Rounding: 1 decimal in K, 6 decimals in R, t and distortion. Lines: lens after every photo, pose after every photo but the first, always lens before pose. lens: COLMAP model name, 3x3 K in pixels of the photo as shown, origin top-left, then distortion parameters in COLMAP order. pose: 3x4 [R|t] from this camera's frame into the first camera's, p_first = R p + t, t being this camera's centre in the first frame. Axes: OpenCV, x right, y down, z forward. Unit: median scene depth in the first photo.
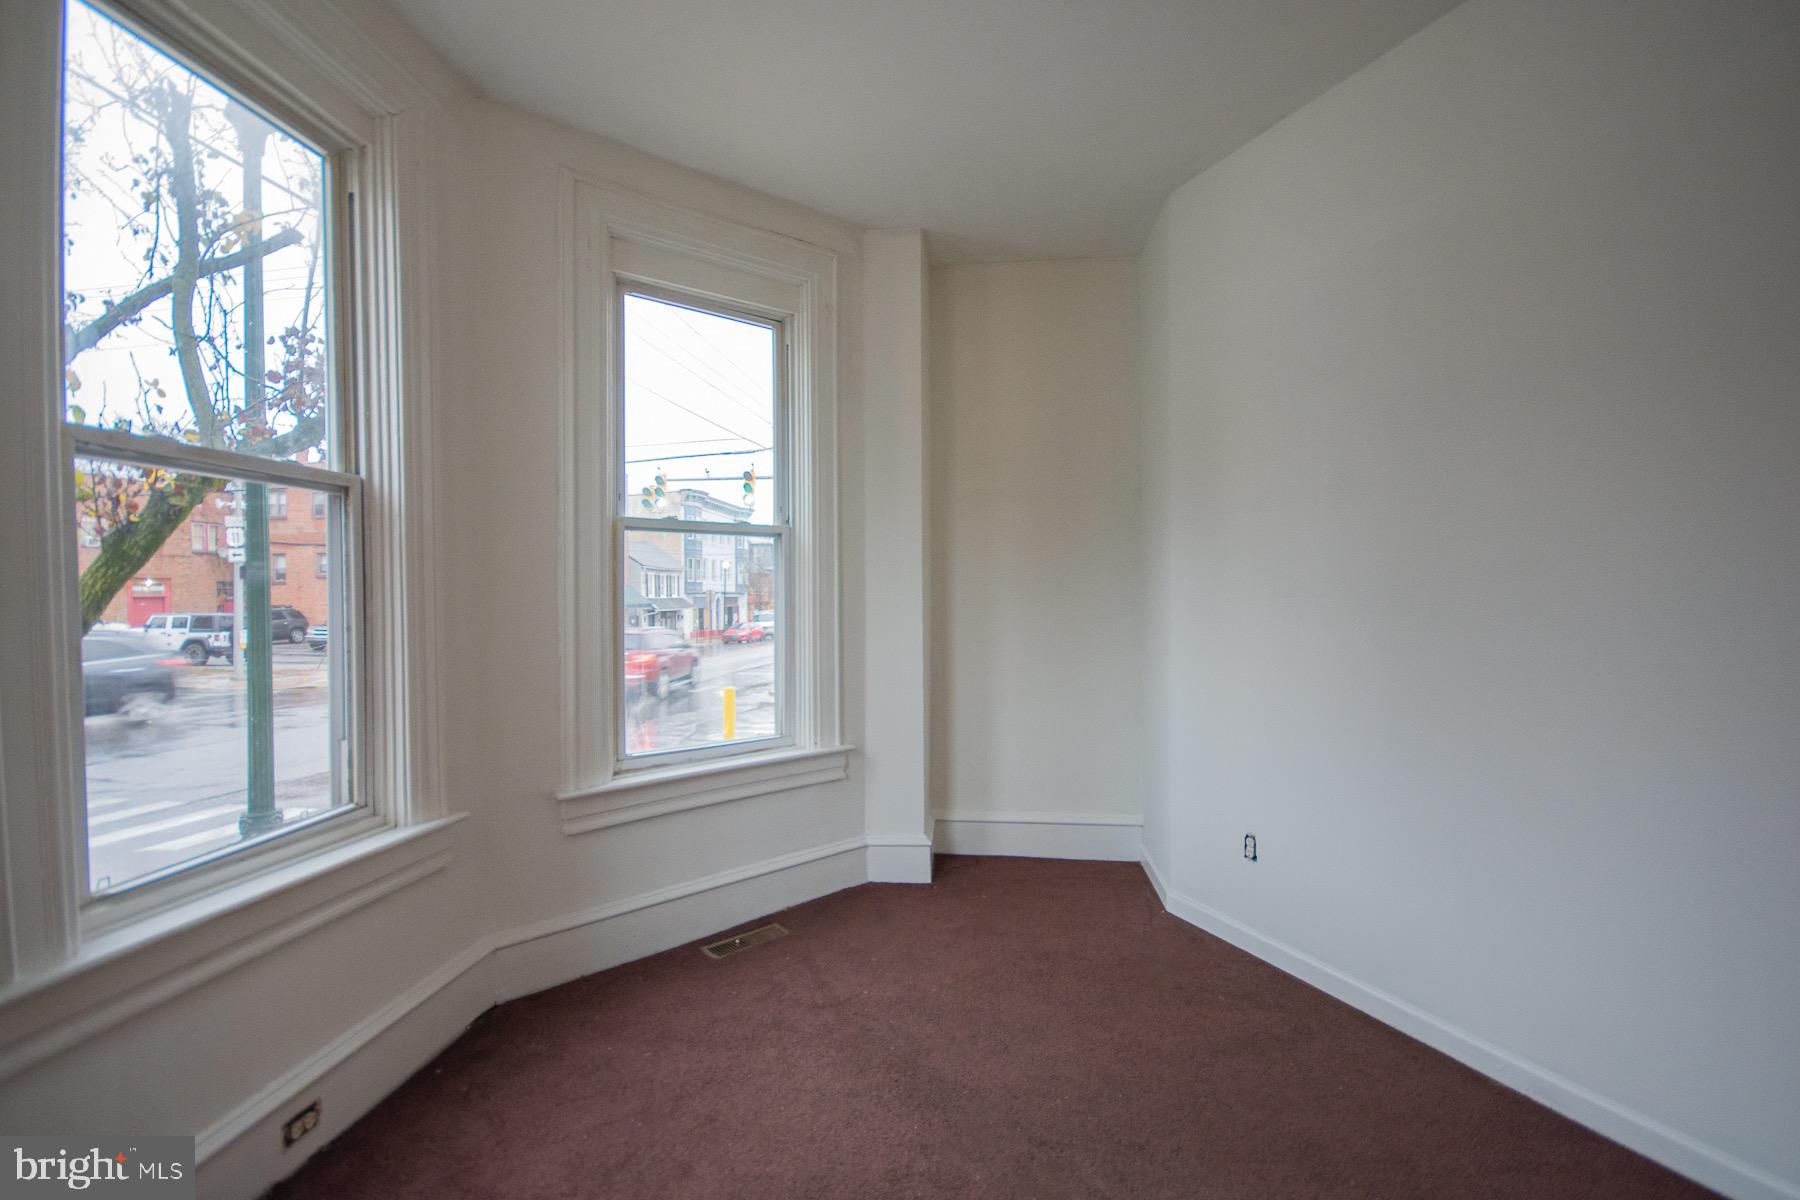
lens RADIAL K [[801.2, 0, 897.8], [0, 801.2, 606.9], [0, 0, 1]] dist [0.002326, 0.000426]
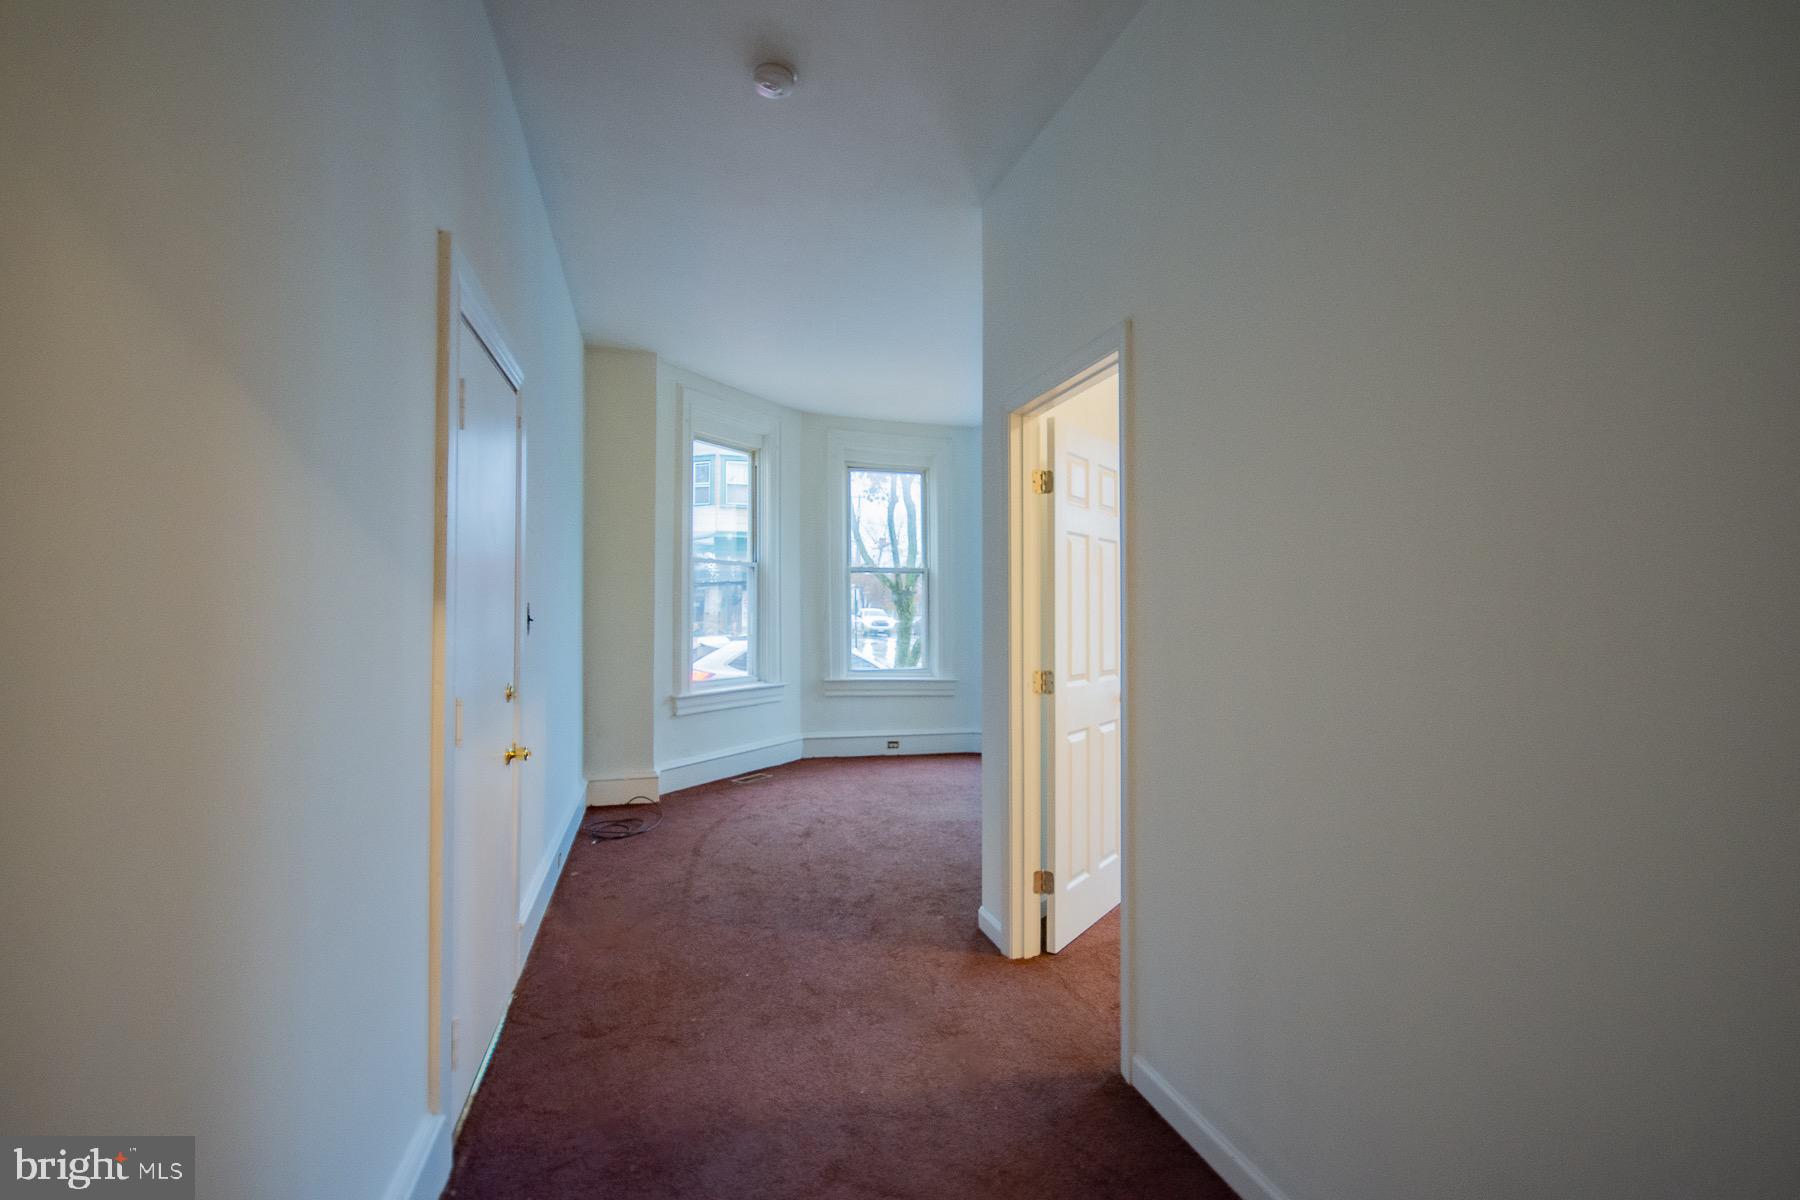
lens RADIAL K [[782.2, 0, 897.0], [0, 782.2, 607.6], [0, 0, 1]] dist [0.002180, -0.010759]
pose [[0.393676, 0.005659, -0.919232, 1.417207], [-0.018616, 0.999825, -0.001817, 0.006019], [0.919061, 0.017827, 0.393712, -0.234408]]
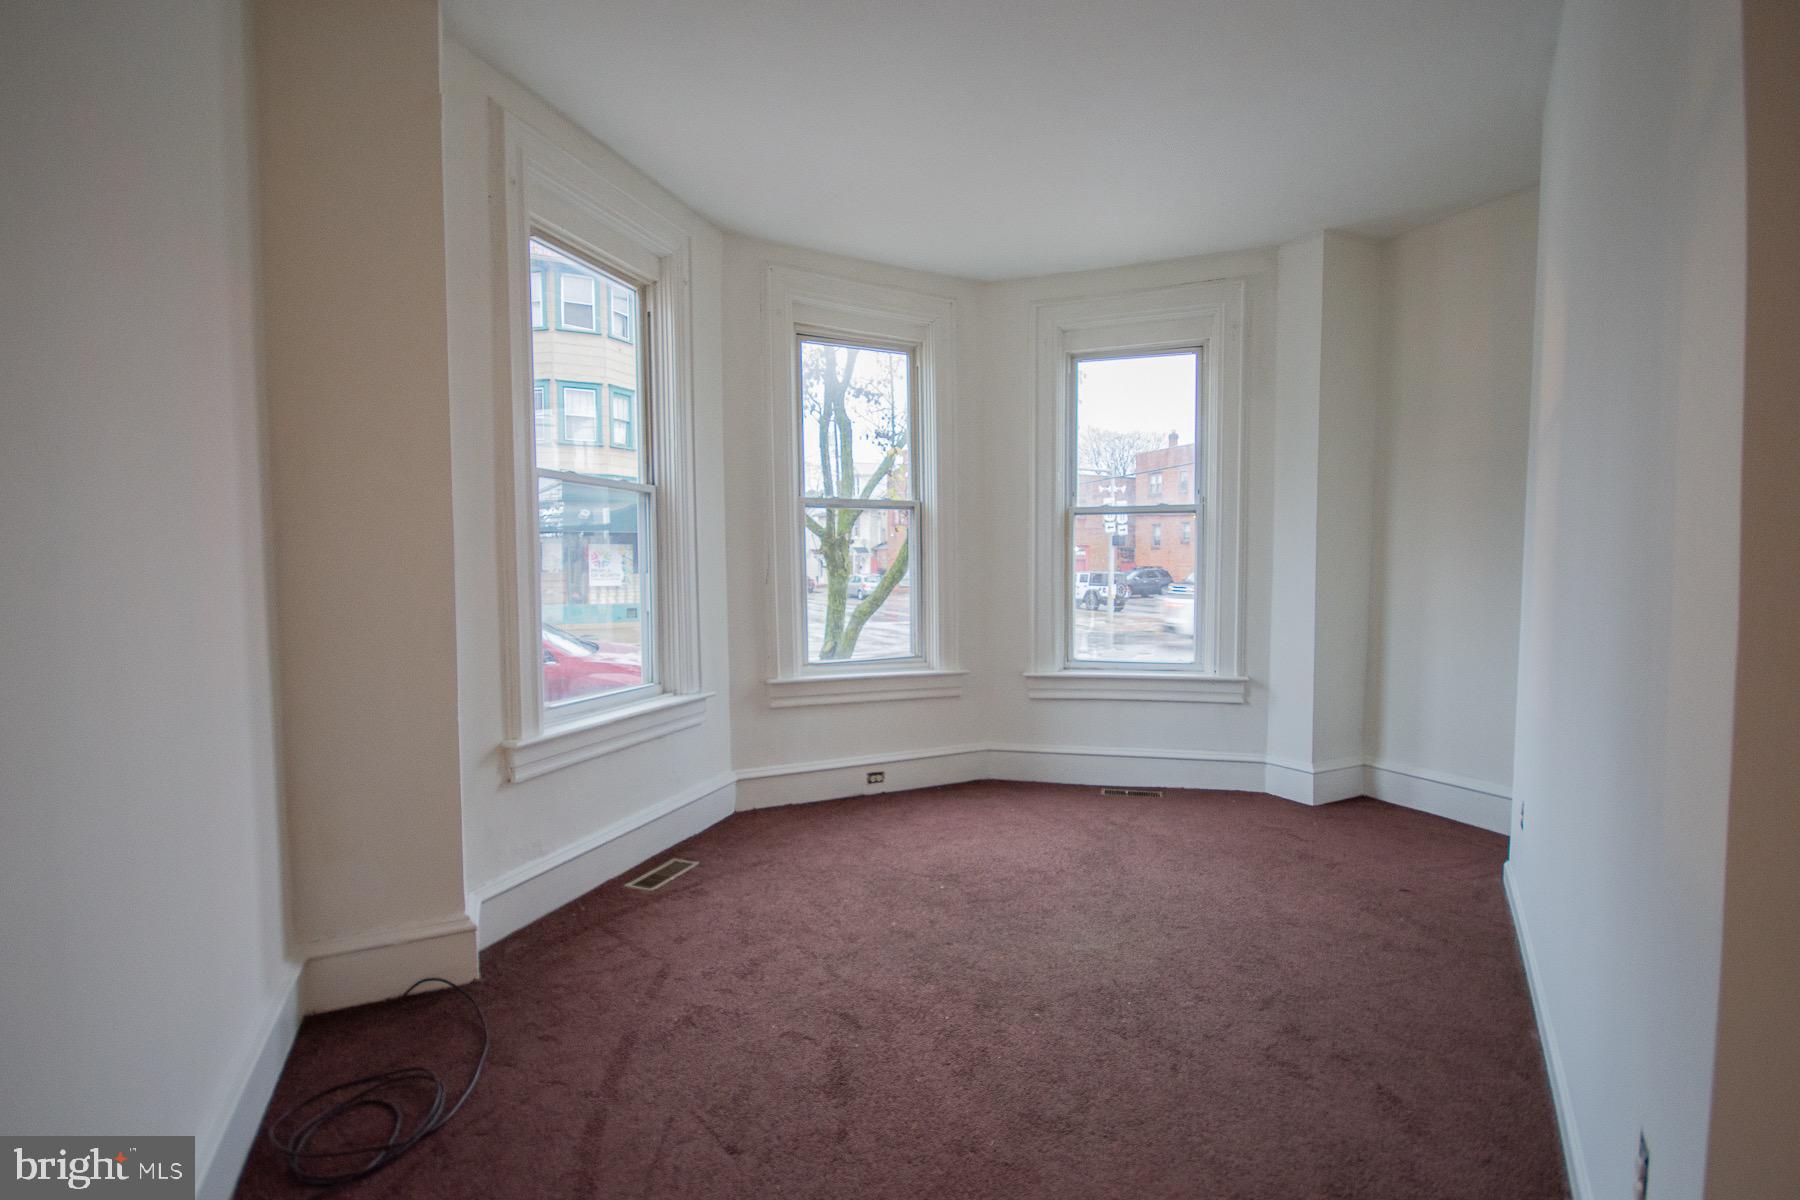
lens RADIAL K [[801.2, 0, 897.8], [0, 801.2, 606.9], [0, 0, 1]] dist [0.002326, 0.000426]
pose [[0.551664, 0.050248, -0.832551, 0.684379], [-0.011816, 0.998554, 0.052438, 0.005082], [0.833983, -0.019091, 0.551461, -0.137903]]
